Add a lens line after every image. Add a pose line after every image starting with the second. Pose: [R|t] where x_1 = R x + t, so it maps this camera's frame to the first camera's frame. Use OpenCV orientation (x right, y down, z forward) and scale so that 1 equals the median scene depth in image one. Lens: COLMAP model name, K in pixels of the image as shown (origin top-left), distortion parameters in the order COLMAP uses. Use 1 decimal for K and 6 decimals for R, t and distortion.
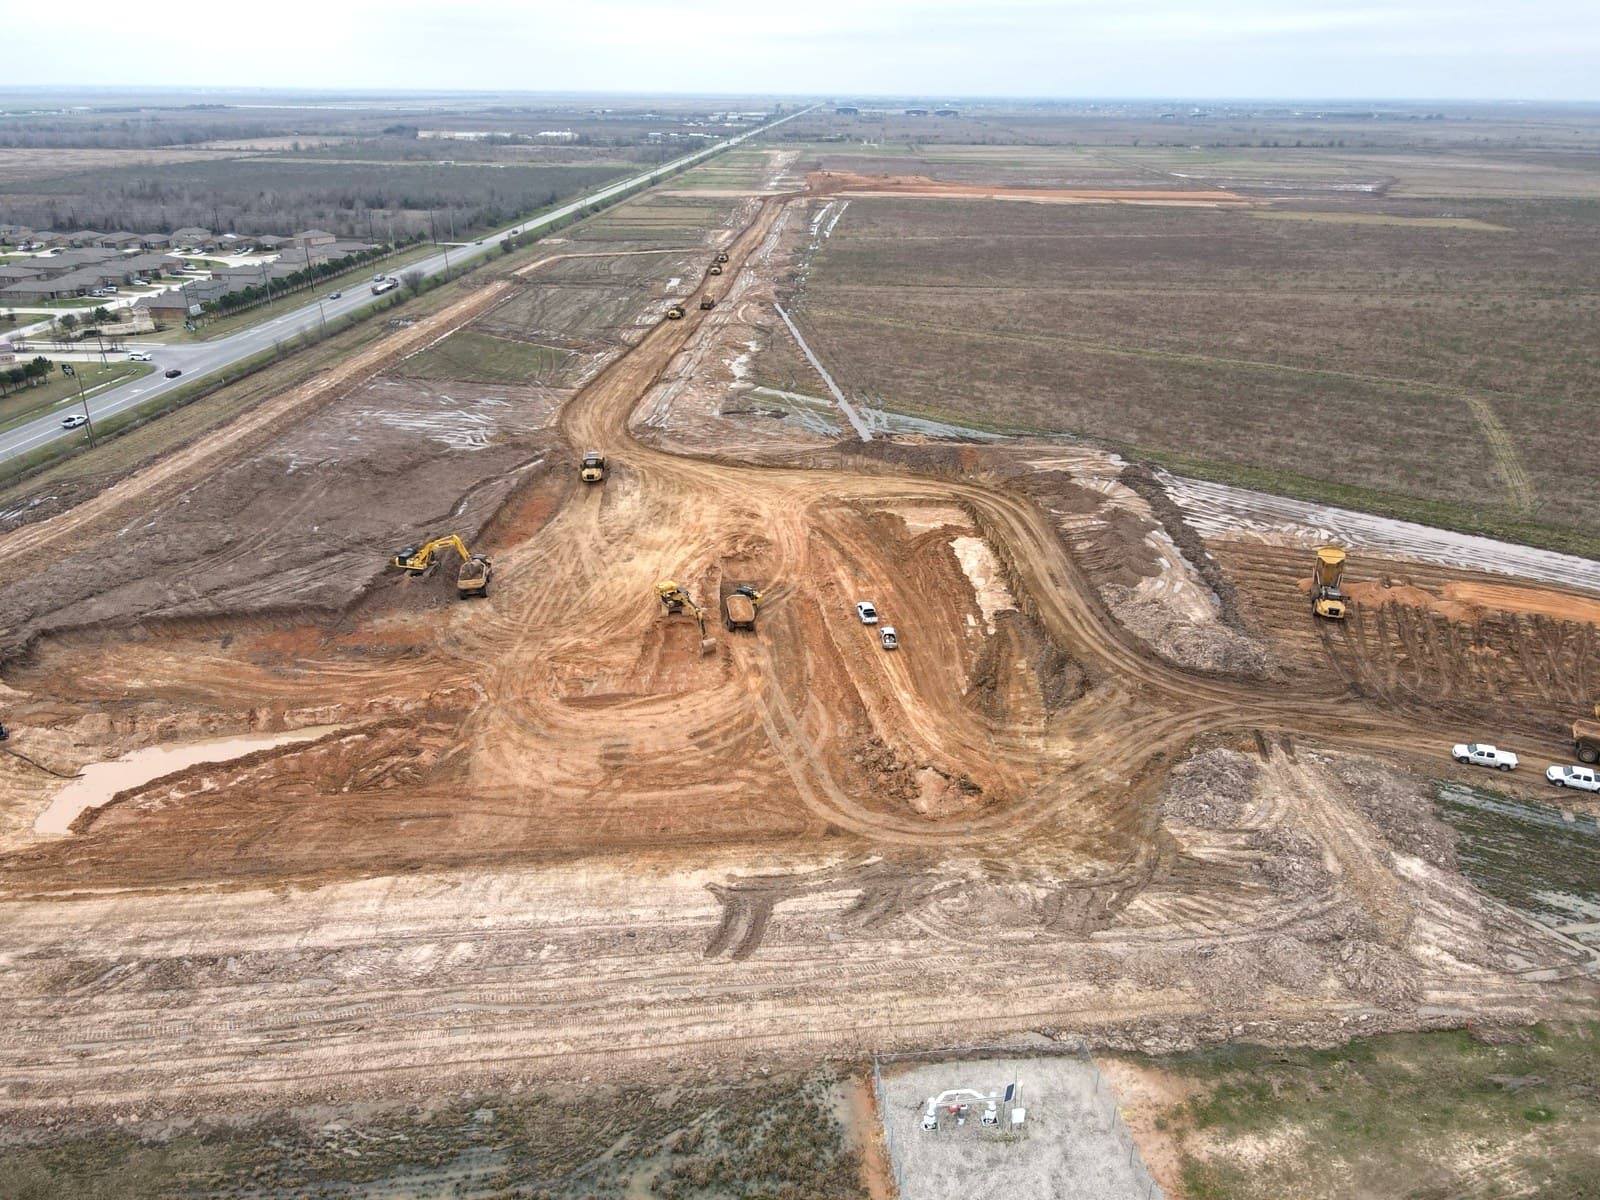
lens RADIAL K [[1165.4, 0, 800.0], [0, 1165.4, 600.0], [0, 0, 1]] dist [-0.016567, 0.060765]
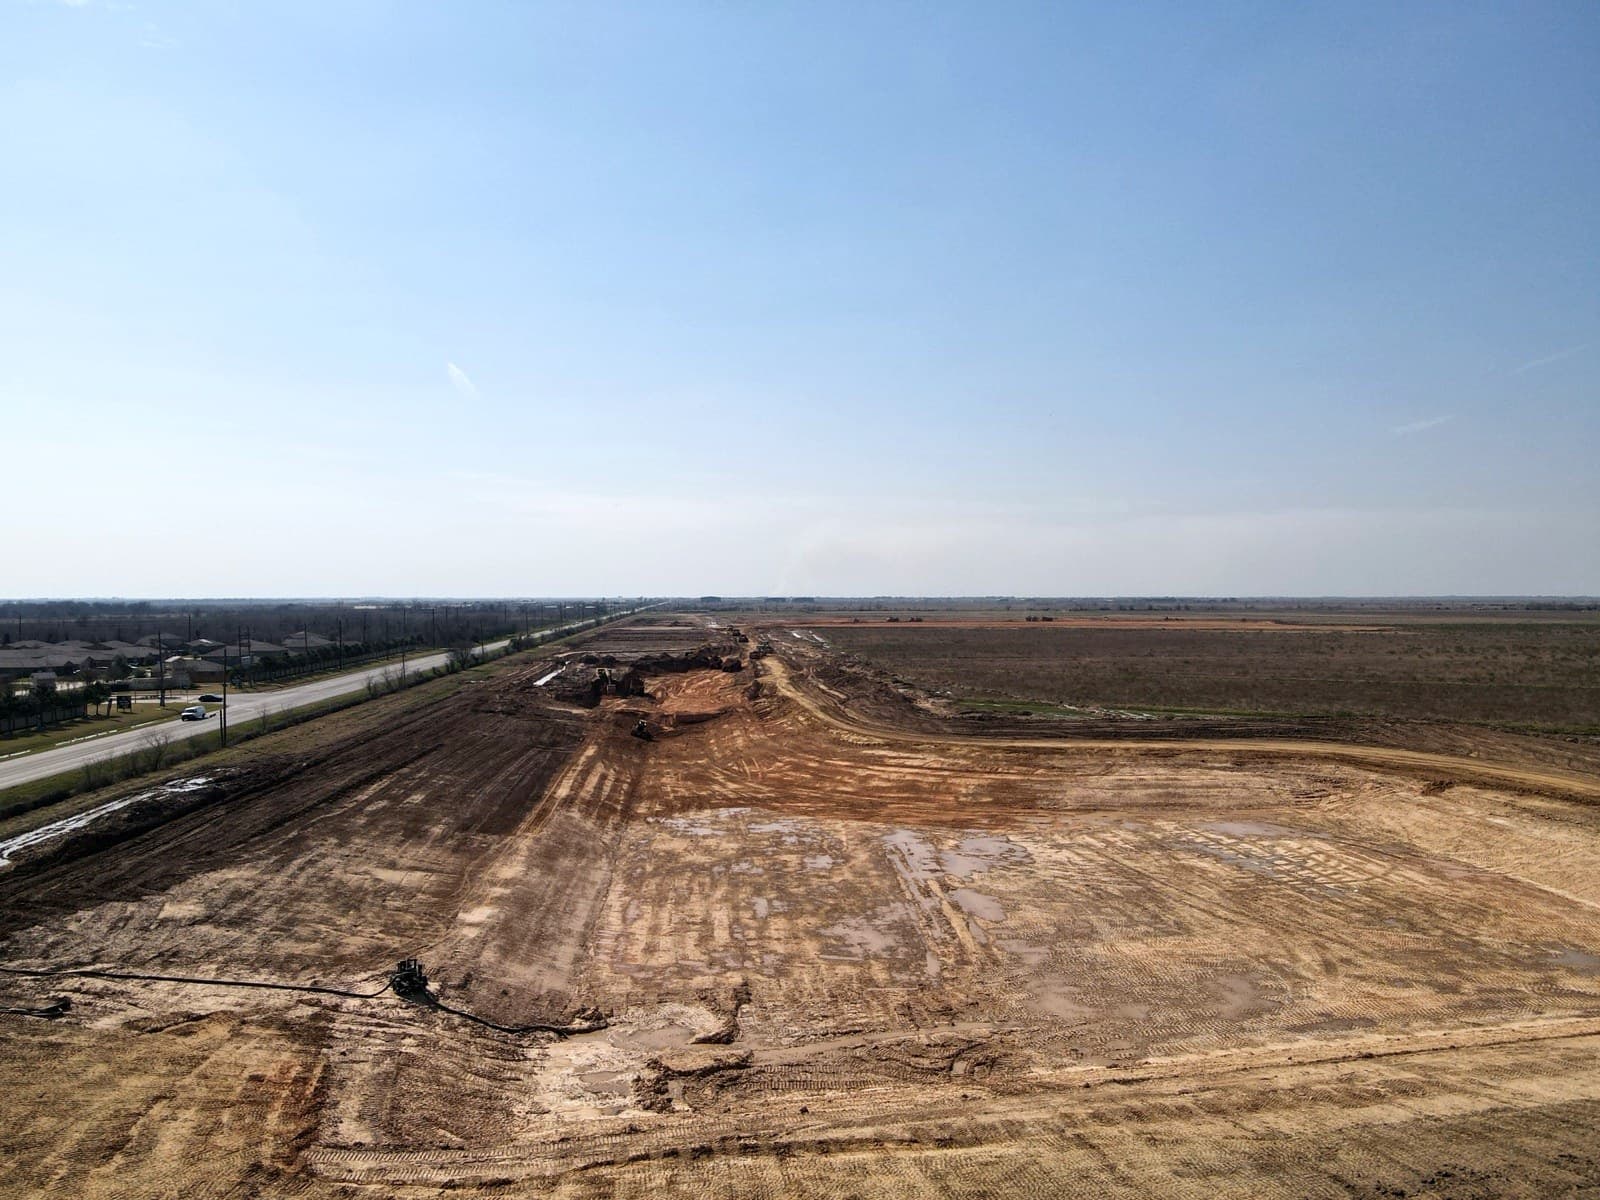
lens RADIAL K [[1170.1, 0, 798.7], [0, 1170.1, 587.7], [0, 0, 1]] dist [-0.021770, 0.060473]
pose [[0.991085, -0.010861, 0.132786, -0.483234], [0.063961, 0.913090, -0.402711, 0.153934], [-0.116872, 0.407614, 0.905644, 0.316044]]
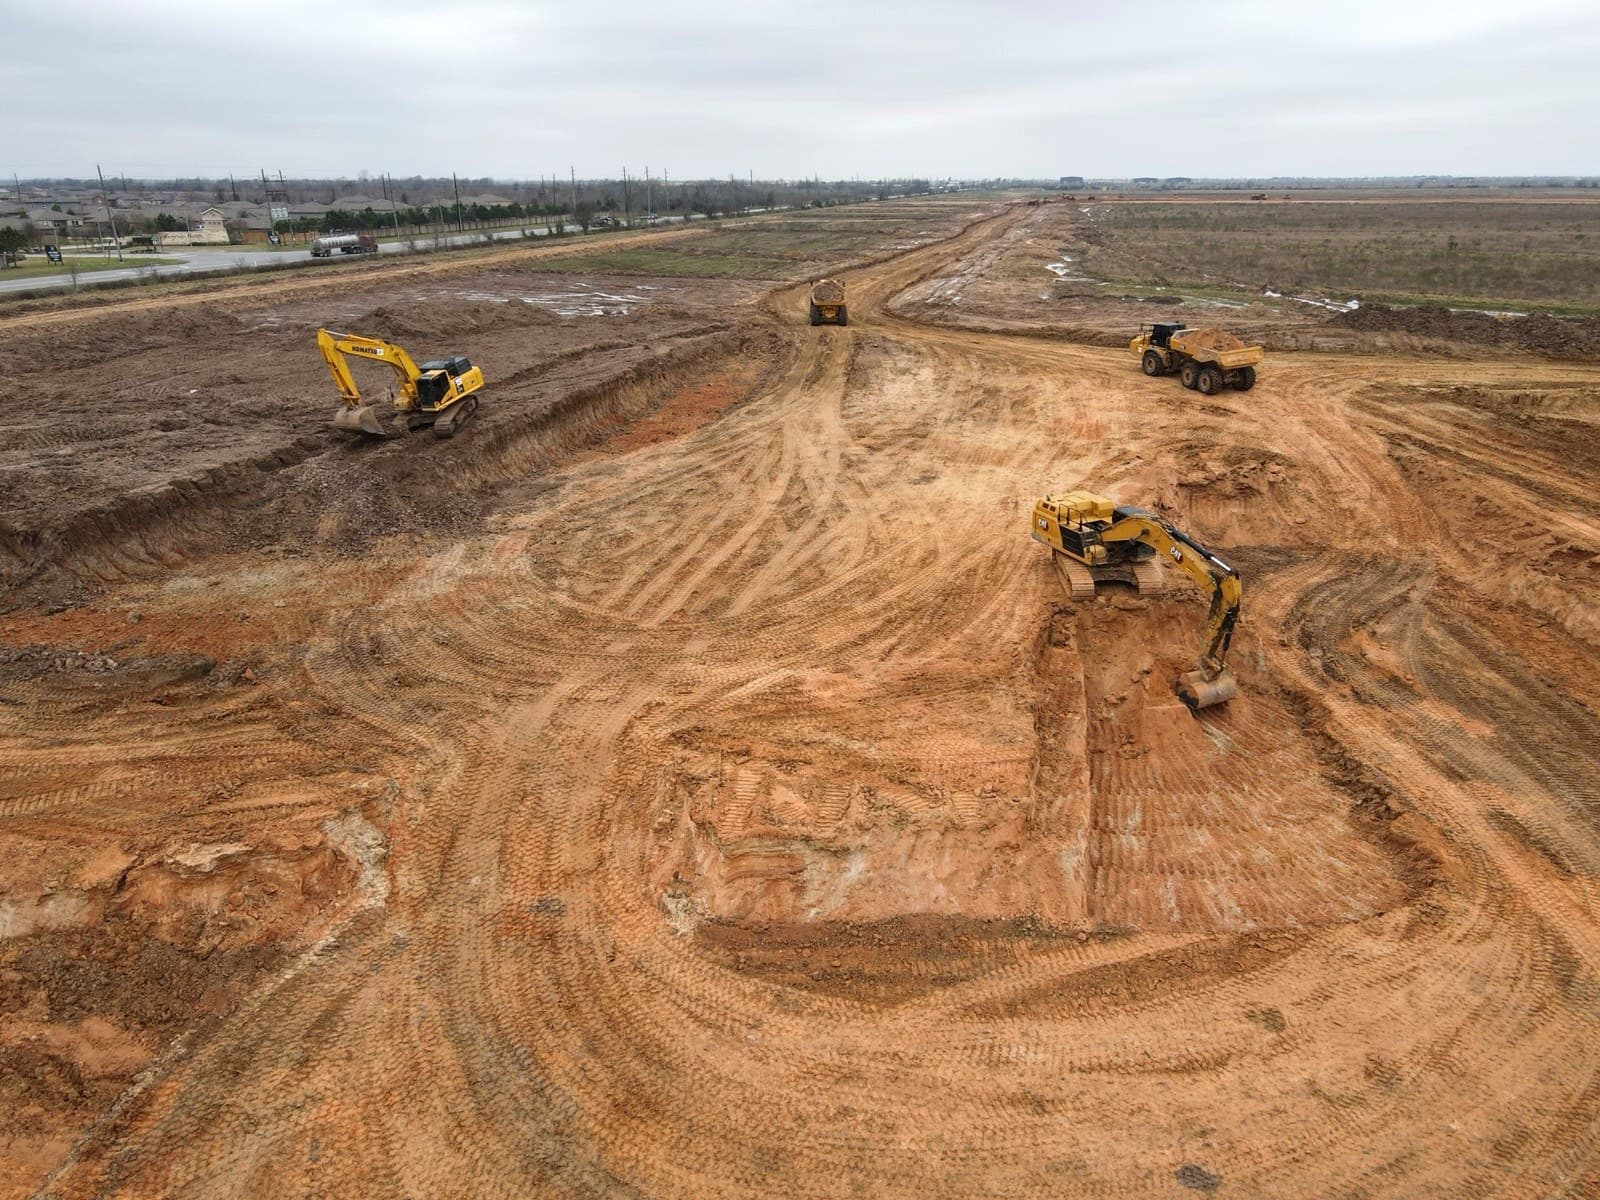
lens RADIAL K [[1170.1, 0, 798.7], [0, 1170.1, 587.7], [0, 0, 1]] dist [-0.021770, 0.060473]
pose [[0.985132, 0.045117, -0.165768, -0.145655], [-0.057831, 0.995677, -0.072686, 0.034745], [0.161772, 0.081192, 0.983482, 0.739872]]
